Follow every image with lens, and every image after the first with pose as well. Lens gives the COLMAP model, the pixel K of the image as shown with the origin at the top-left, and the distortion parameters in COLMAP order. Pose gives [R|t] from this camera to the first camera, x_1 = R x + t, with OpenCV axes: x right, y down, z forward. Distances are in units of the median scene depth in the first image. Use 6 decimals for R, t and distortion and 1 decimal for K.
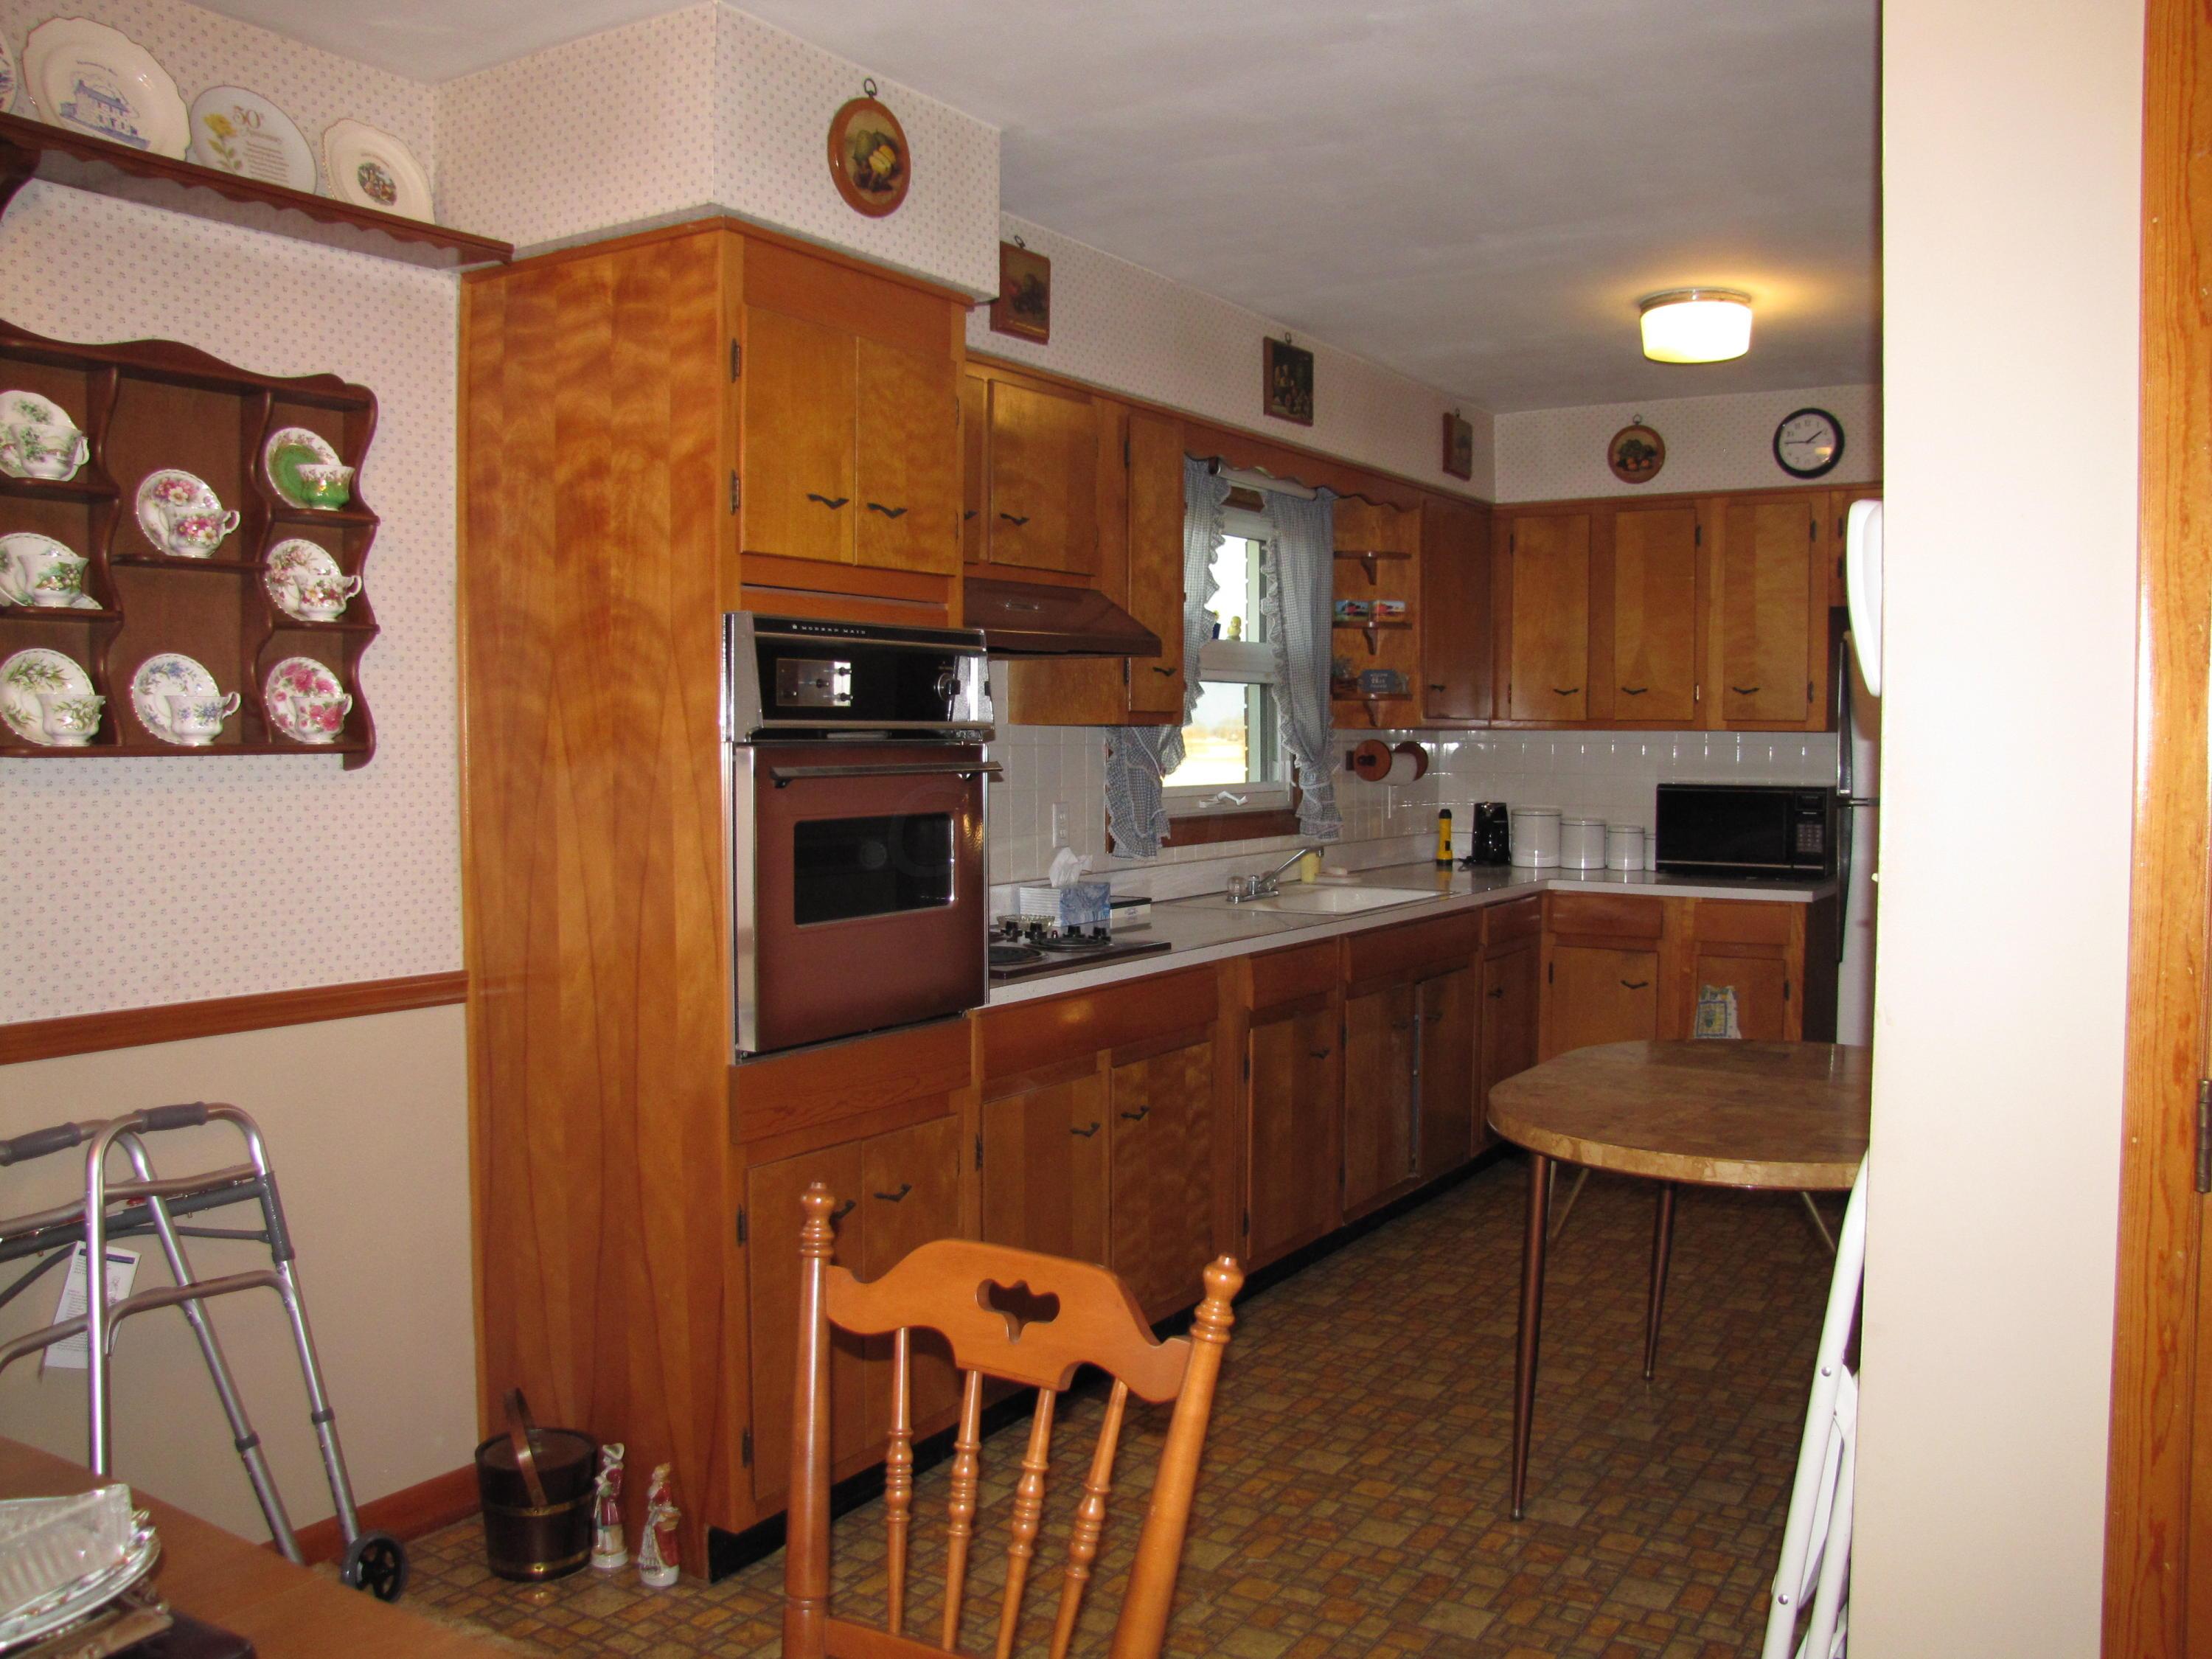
lens RADIAL K [[1794.2, 0, 1107.0], [0, 1794.2, 825.2], [0, 0, 1]] dist [-0.157256, 0.093848]
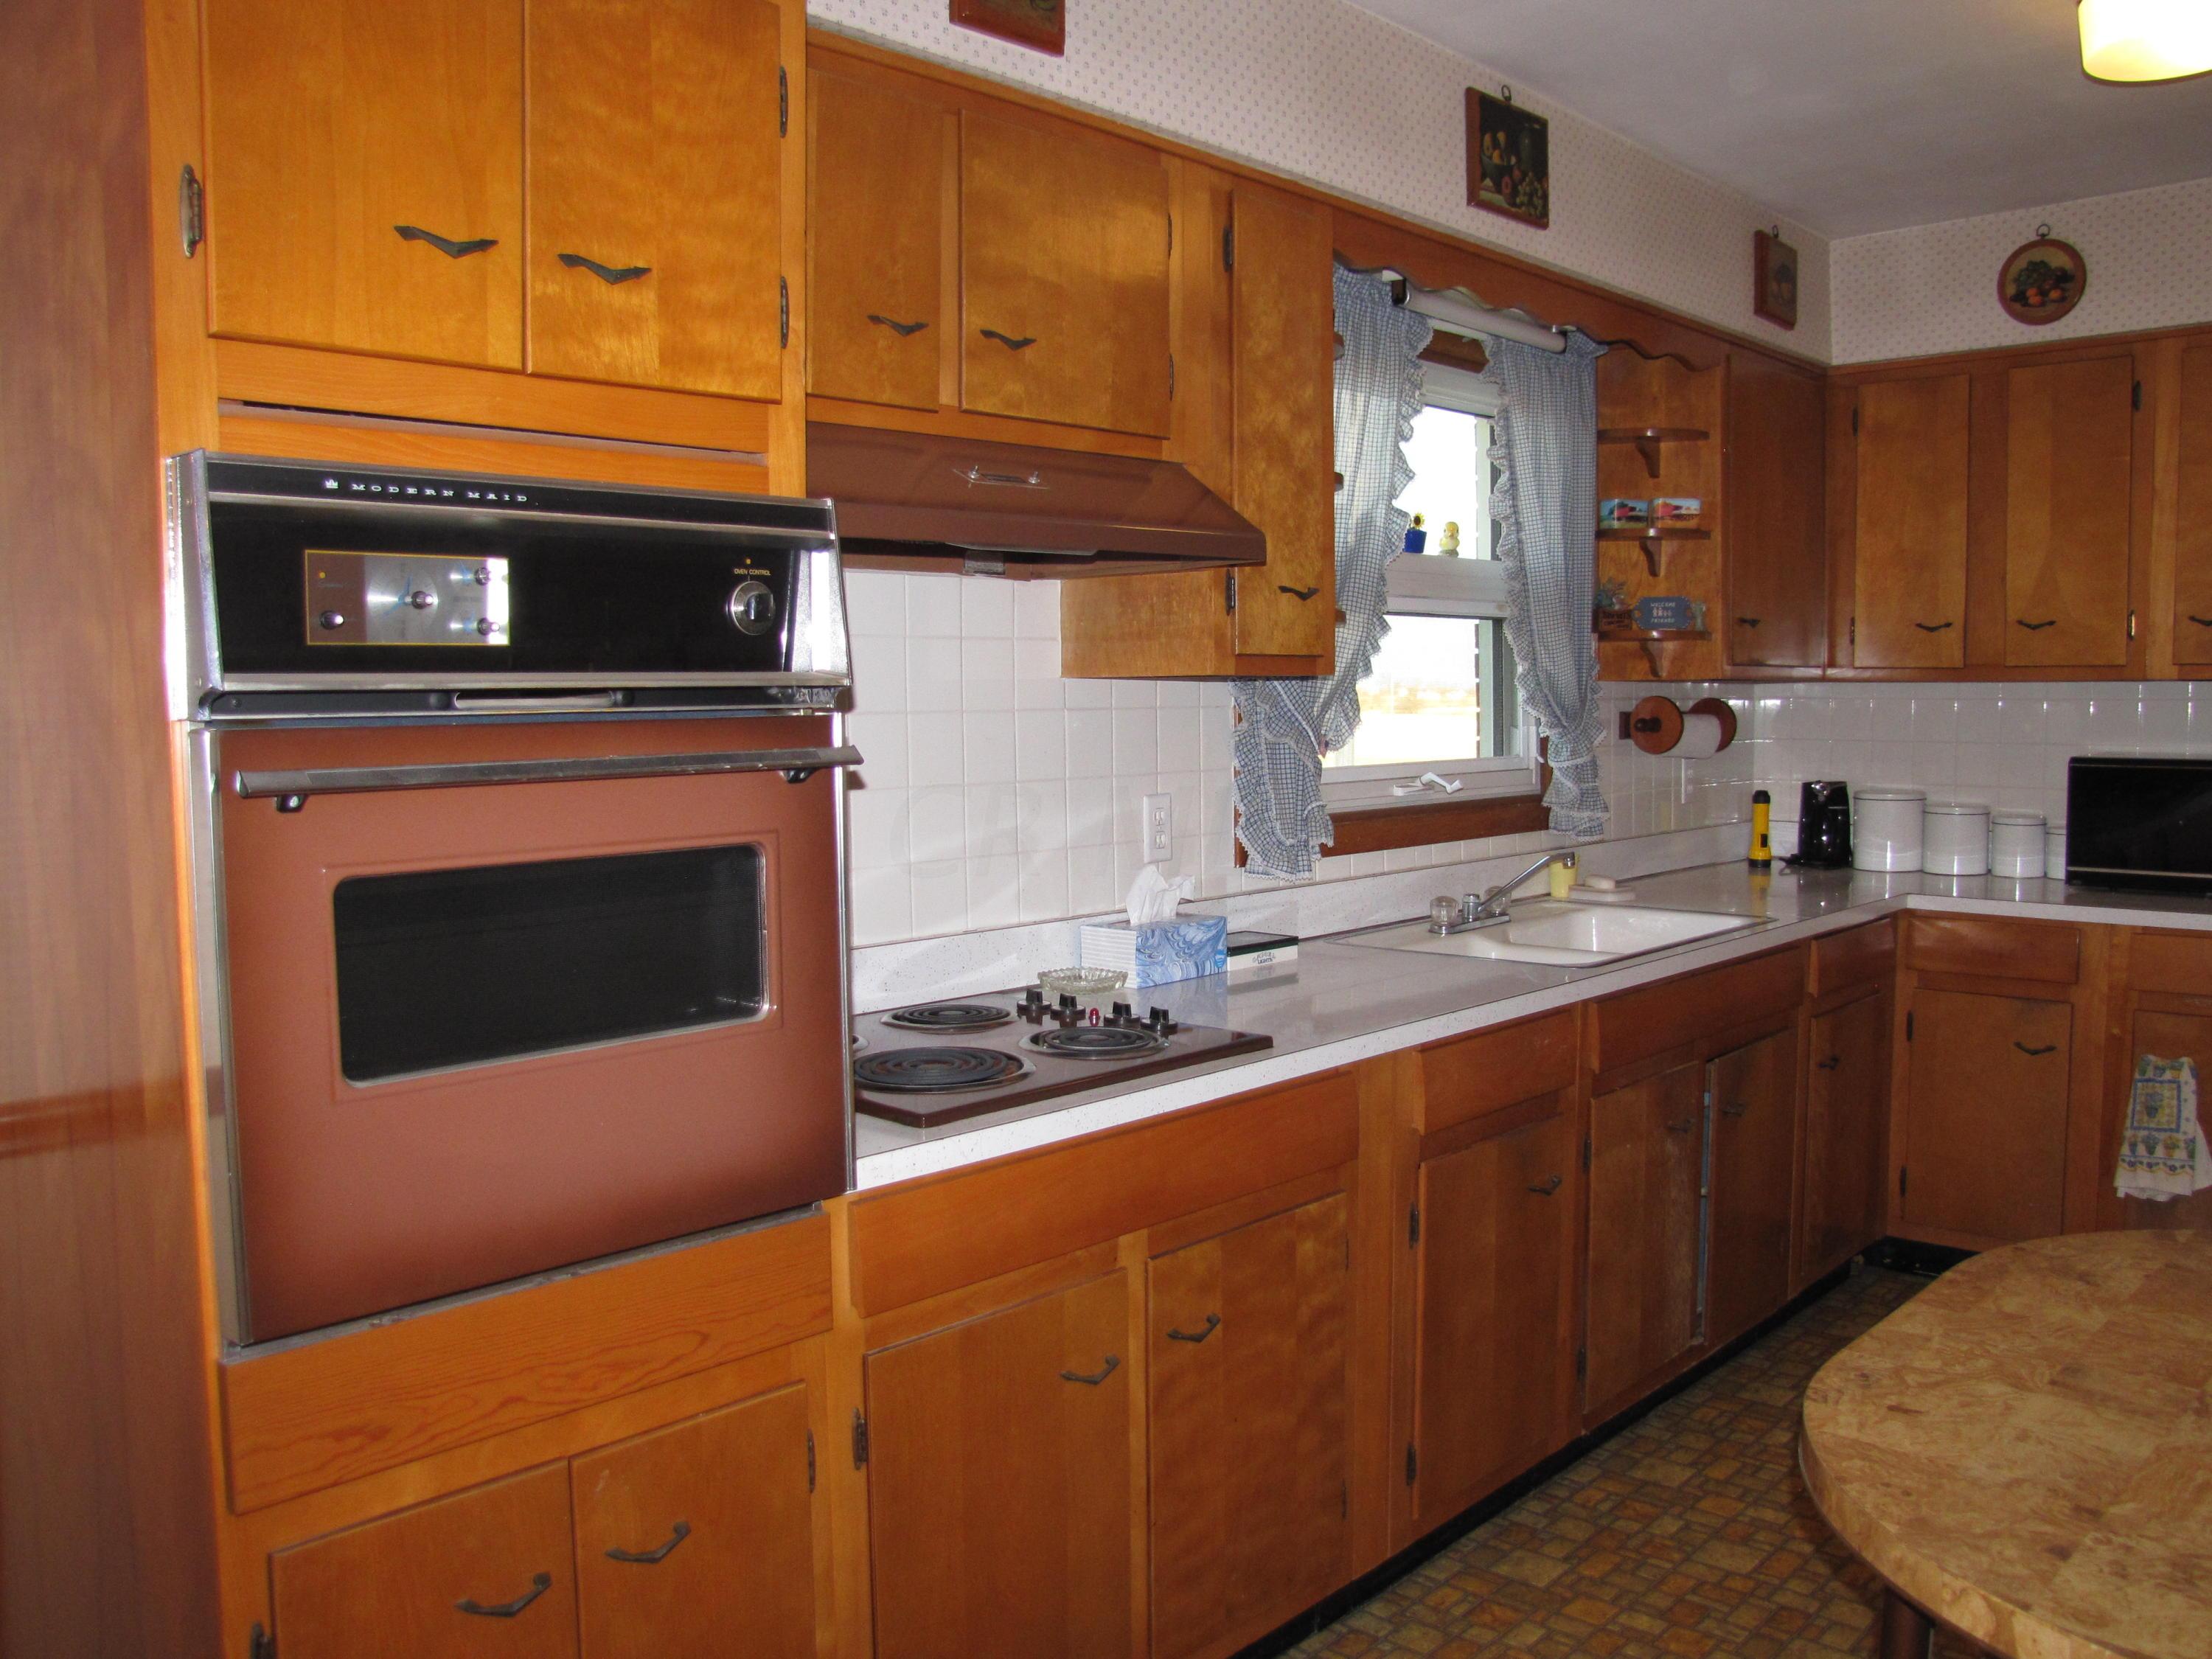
lens RADIAL K [[1794.2, 0, 1101.0], [0, 1794.2, 835.1], [0, 0, 1]] dist [-0.157256, 0.093848]
pose [[0.983860, 0.002948, -0.178914, 0.070962], [0.002185, 0.999592, 0.028482, -0.016060], [0.178925, -0.028413, 0.983452, 0.329048]]
